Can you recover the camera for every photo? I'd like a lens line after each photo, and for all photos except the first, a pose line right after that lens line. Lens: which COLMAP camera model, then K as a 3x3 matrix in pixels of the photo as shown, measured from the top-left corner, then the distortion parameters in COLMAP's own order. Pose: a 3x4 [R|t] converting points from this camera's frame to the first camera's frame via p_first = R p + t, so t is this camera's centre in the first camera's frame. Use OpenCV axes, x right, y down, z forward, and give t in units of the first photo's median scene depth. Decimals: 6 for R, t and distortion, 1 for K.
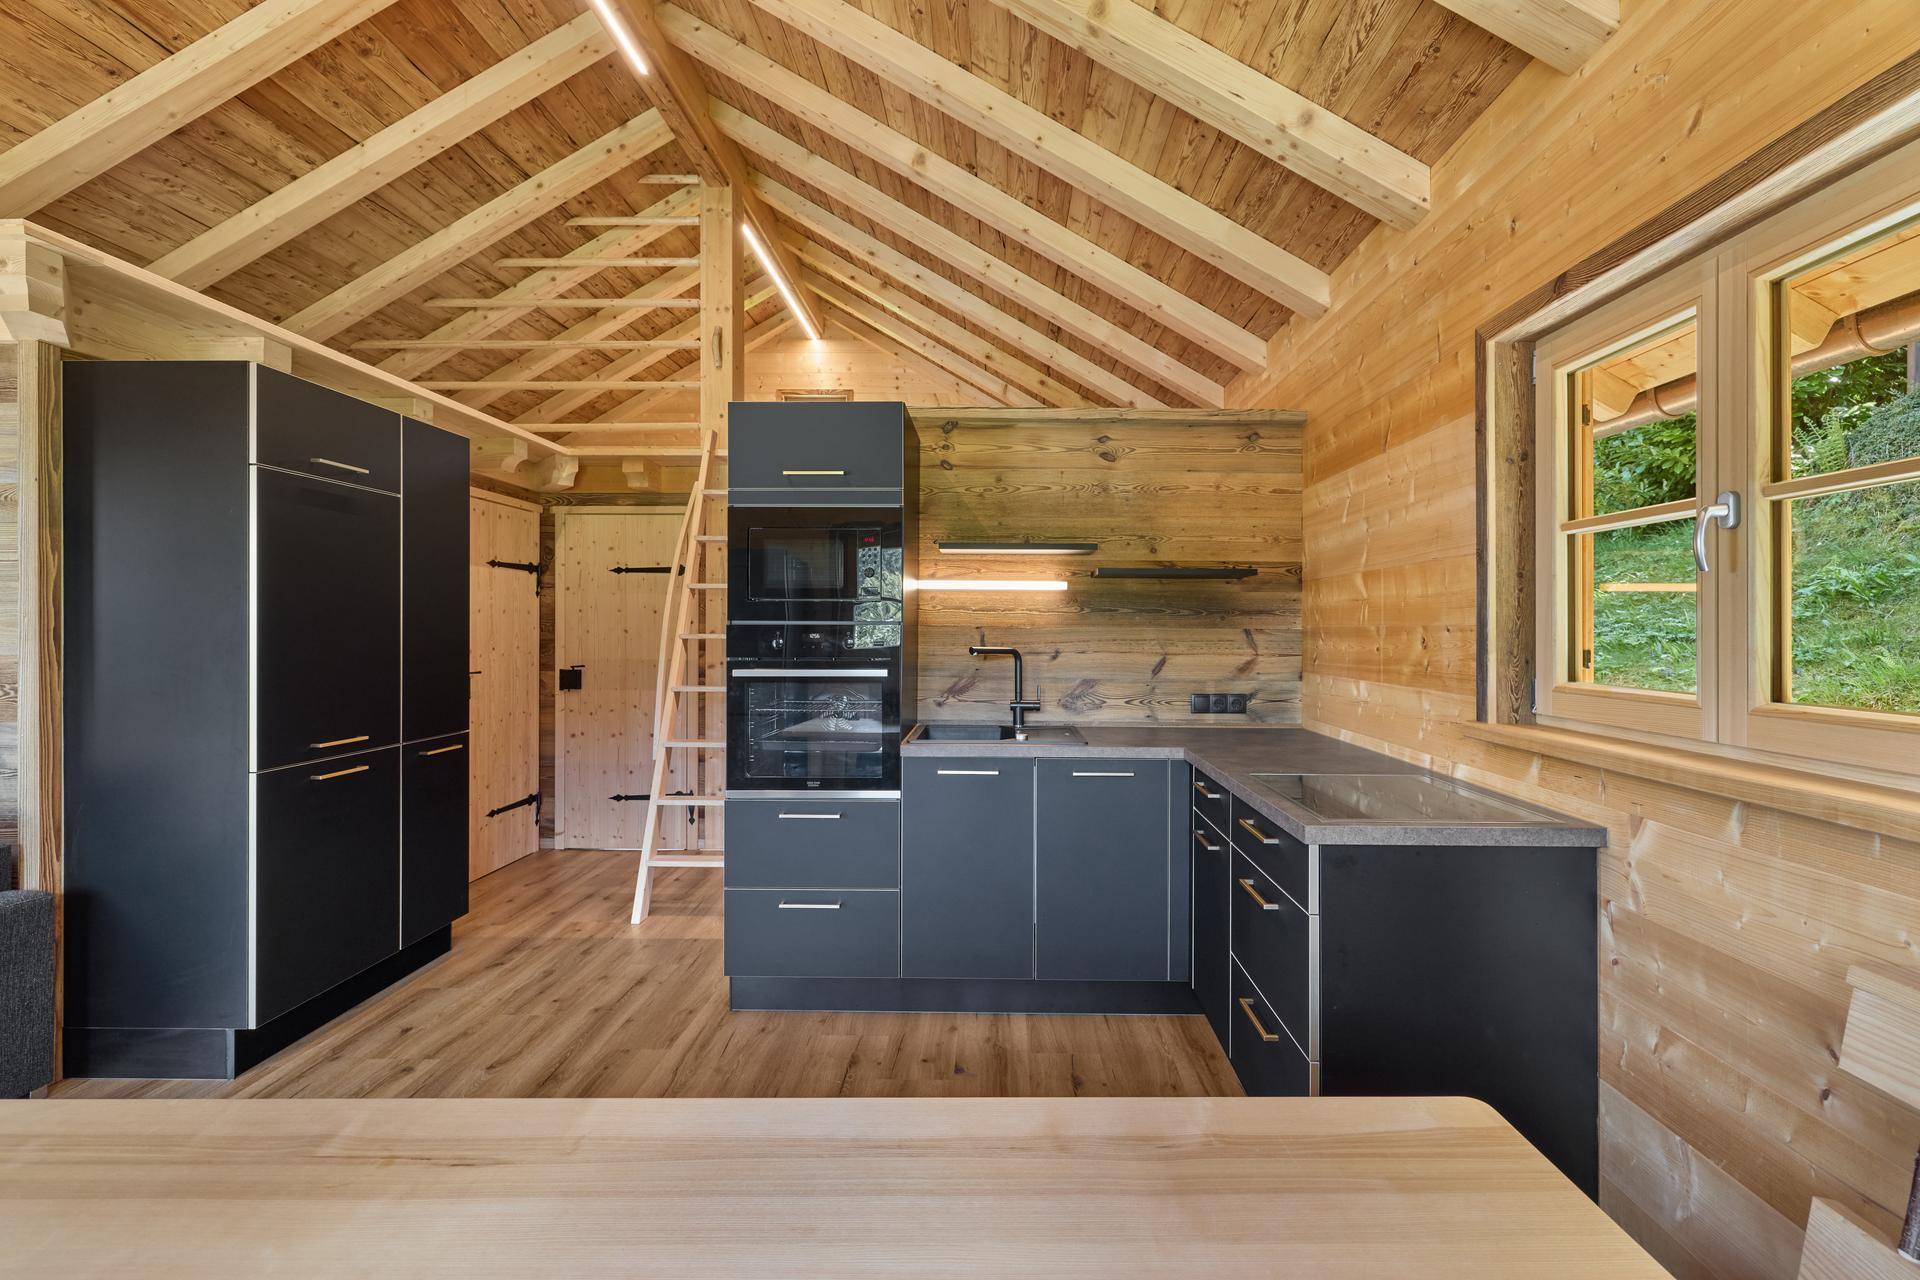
lens RADIAL K [[846.0, 0, 966.6], [0, 846.0, 625.2], [0, 0, 1]] dist [0.001596, 0.000194]
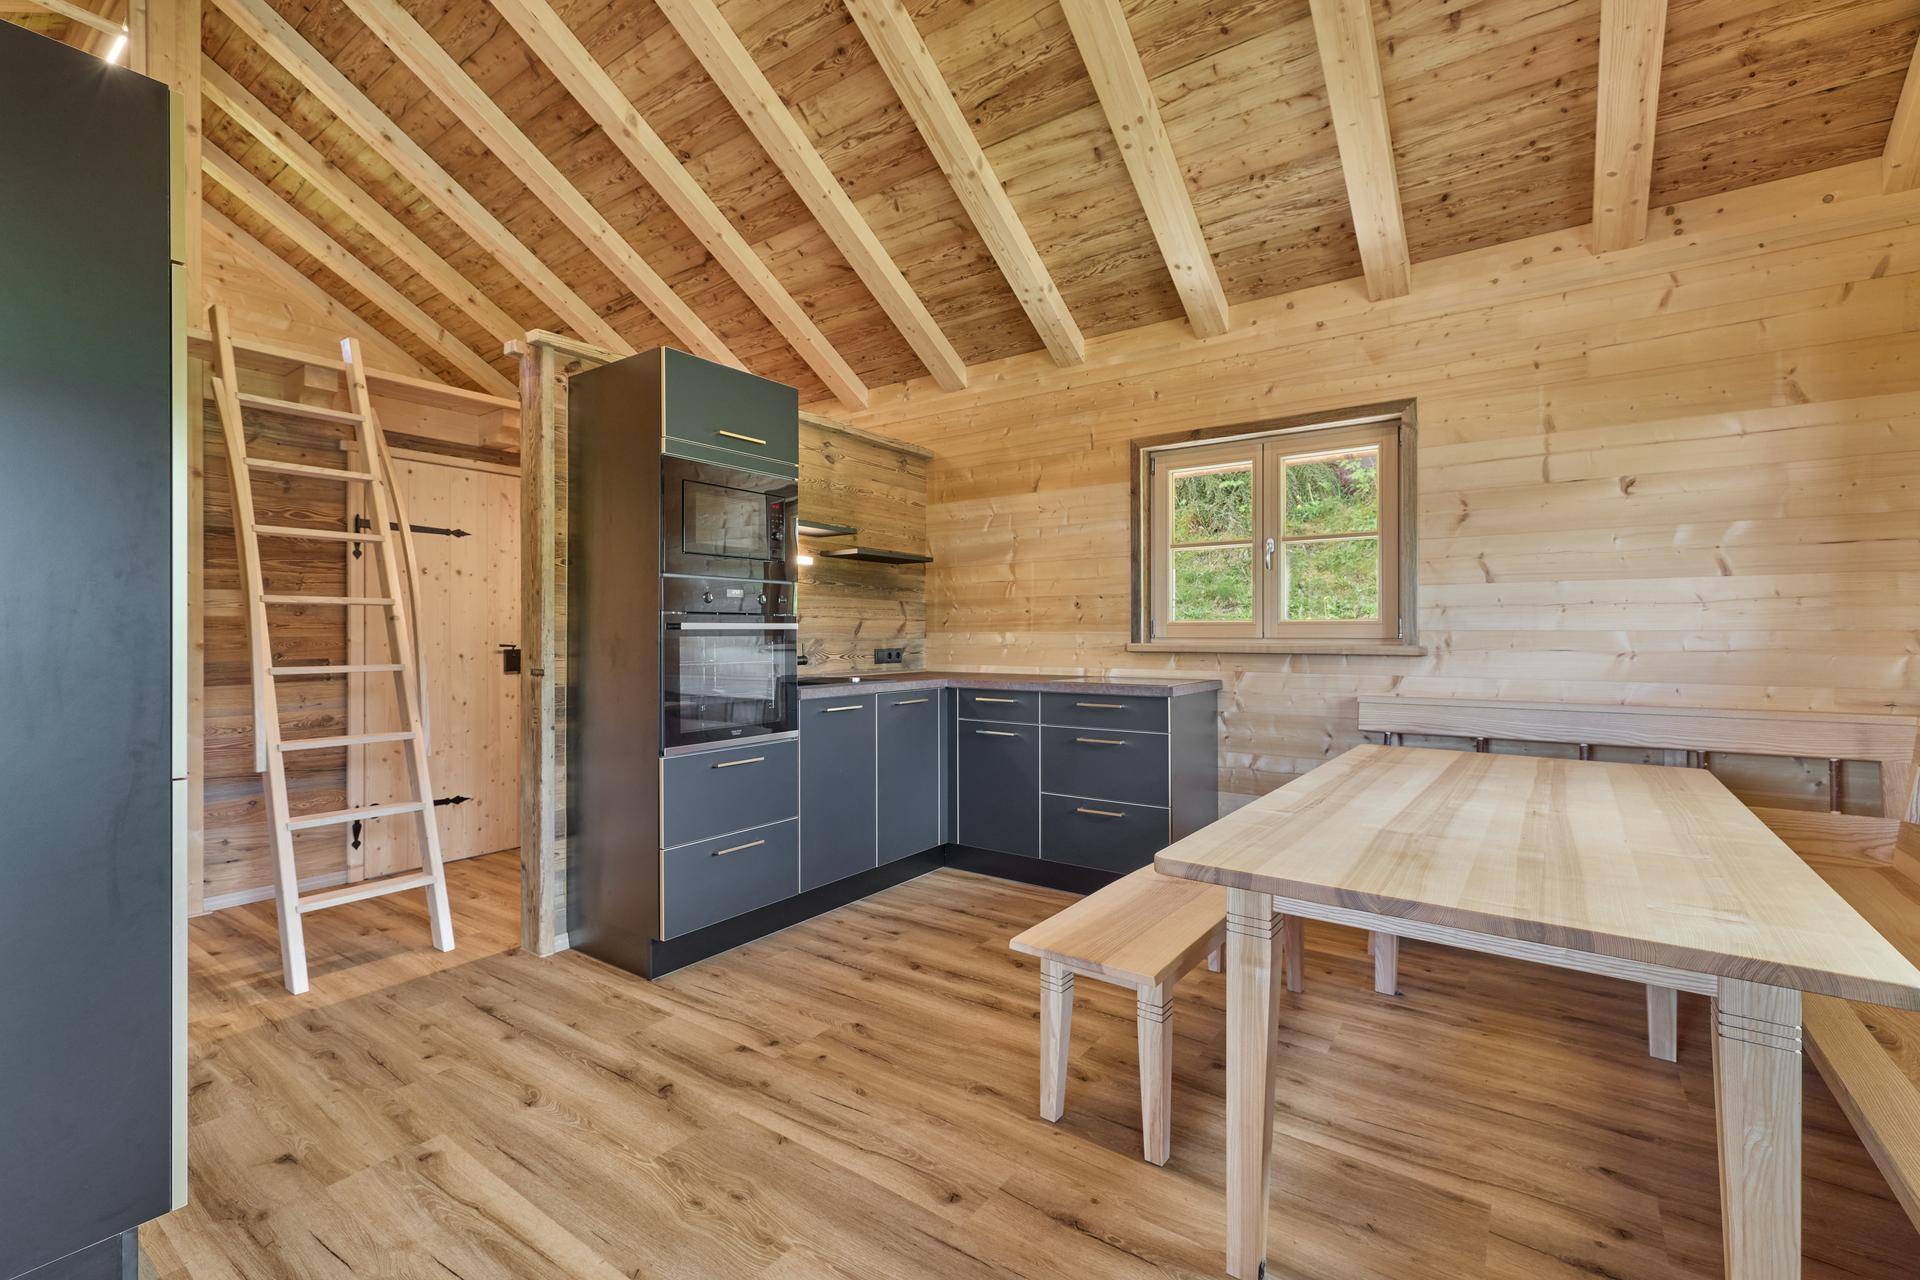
lens RADIAL K [[835.0, 0, 964.1], [0, 835.0, 628.9], [0, 0, 1]] dist [0.001848, 0.000228]
pose [[0.563807, -0.000924, 0.825906, -0.787876], [0.000976, 0.999999, 0.000452, 0.052581], [-0.825906, 0.000551, 0.563808, 0.161197]]
